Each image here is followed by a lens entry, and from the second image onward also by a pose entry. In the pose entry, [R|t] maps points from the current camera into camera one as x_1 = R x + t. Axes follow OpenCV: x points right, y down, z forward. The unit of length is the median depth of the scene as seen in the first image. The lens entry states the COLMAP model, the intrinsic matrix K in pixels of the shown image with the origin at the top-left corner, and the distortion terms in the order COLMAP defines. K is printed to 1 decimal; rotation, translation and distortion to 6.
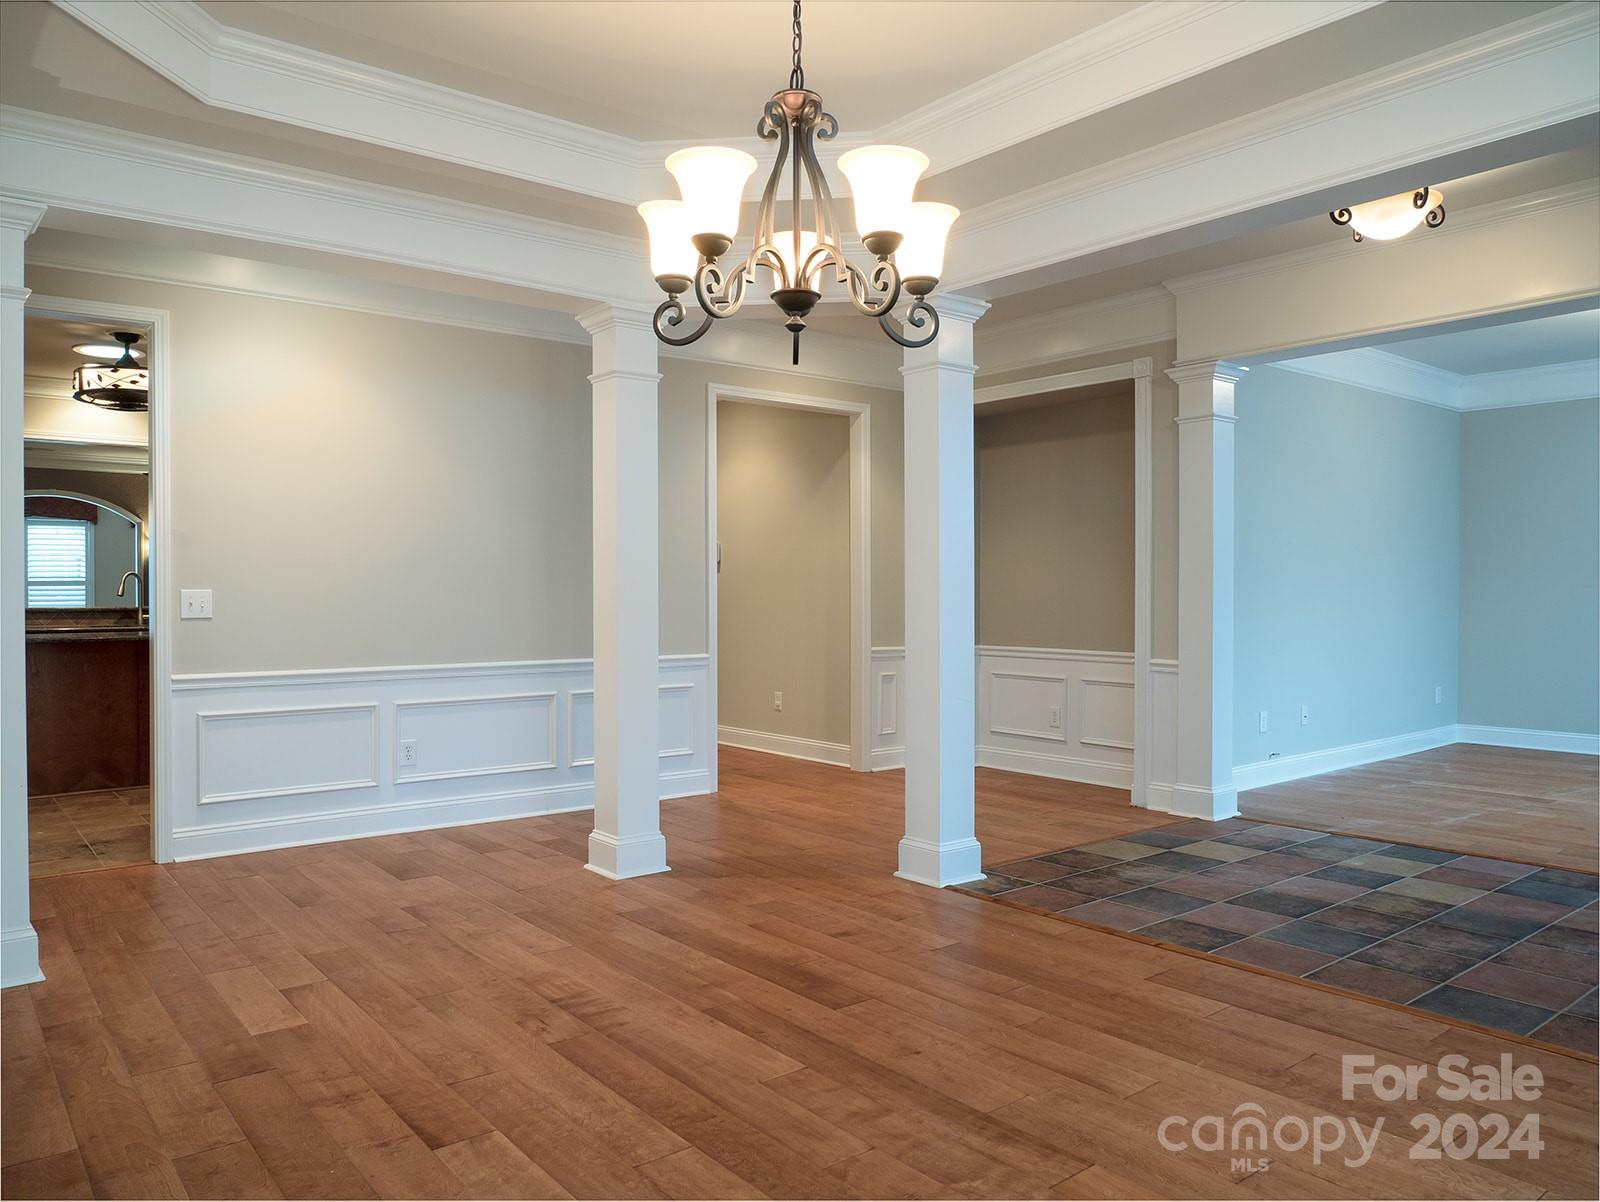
lens RADIAL K [[1150.6, 0, 800.0], [0, 1150.6, 601.0], [0, 0, 1]] dist [-0.026430, -0.000277]
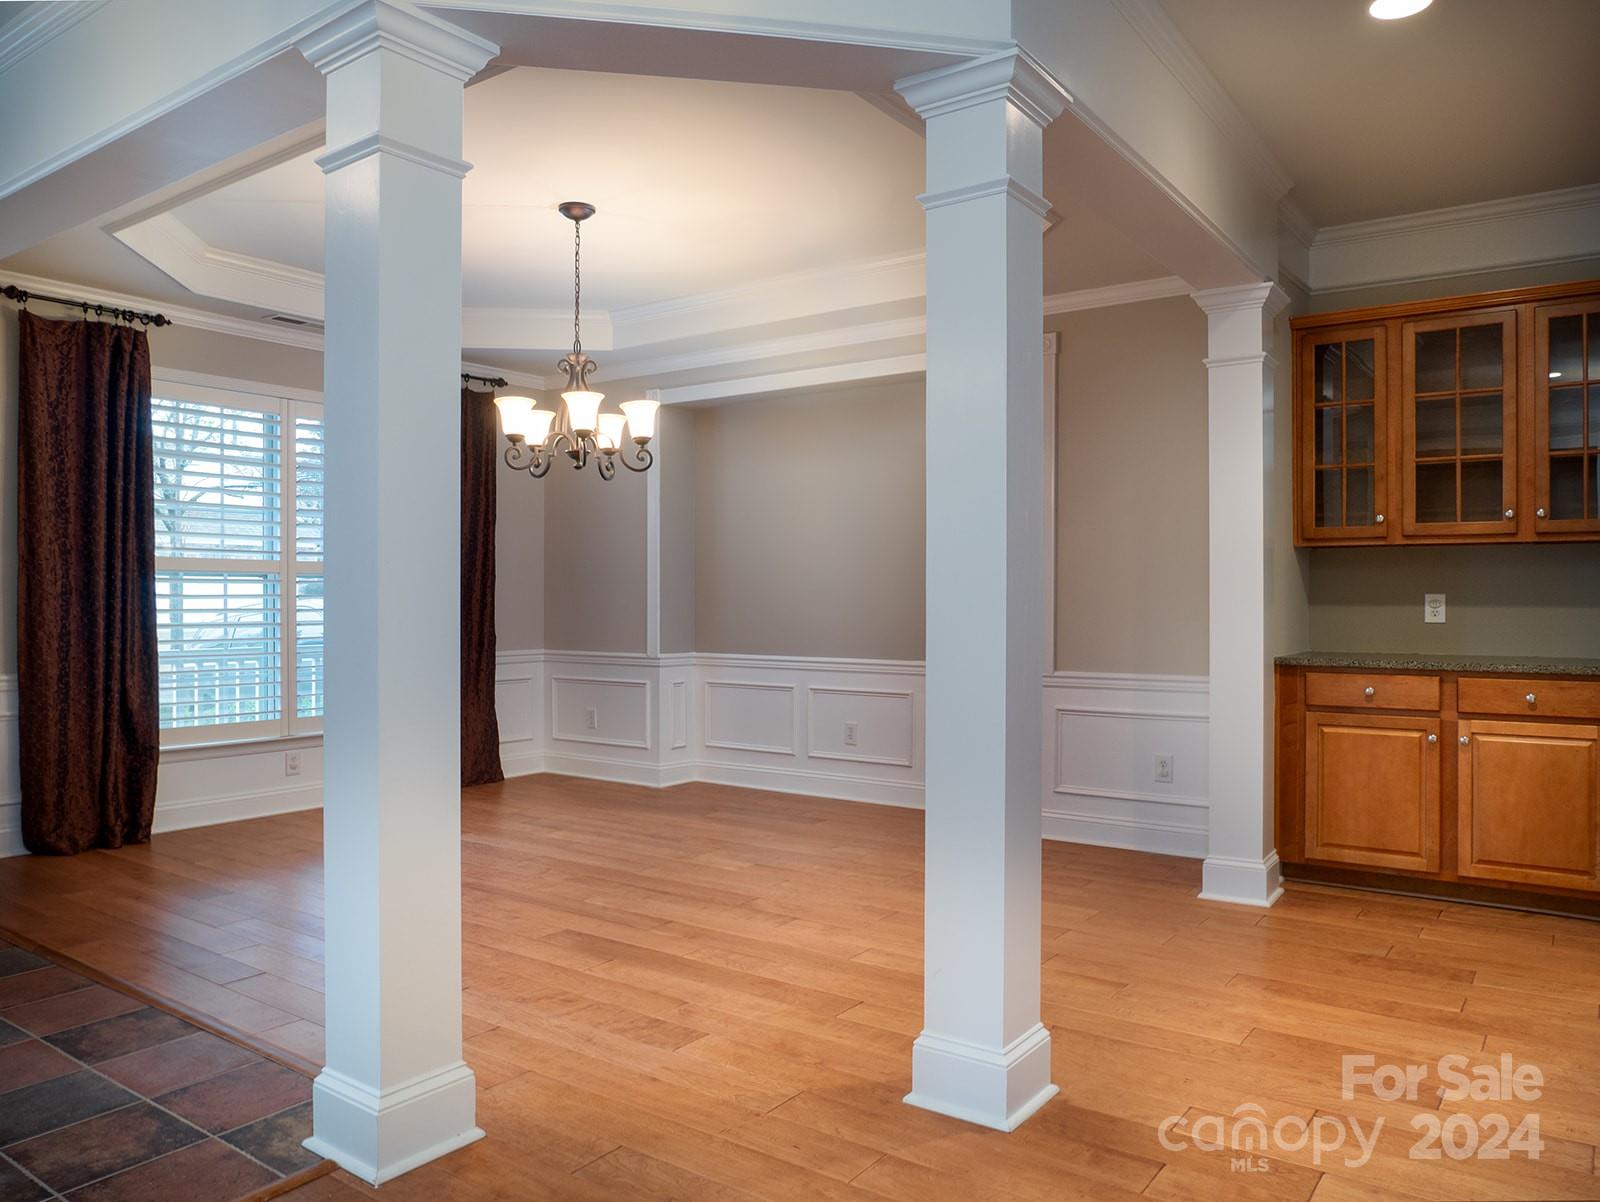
lens RADIAL K [[1150.6, 0, 800.0], [0, 1150.6, 601.0], [0, 0, 1]] dist [-0.026430, -0.000277]
pose [[-0.963430, 0.004340, -0.267924, 0.102905], [0.001172, 0.999928, 0.011980, -0.014170], [0.267956, 0.011228, -0.963366, 1.940802]]
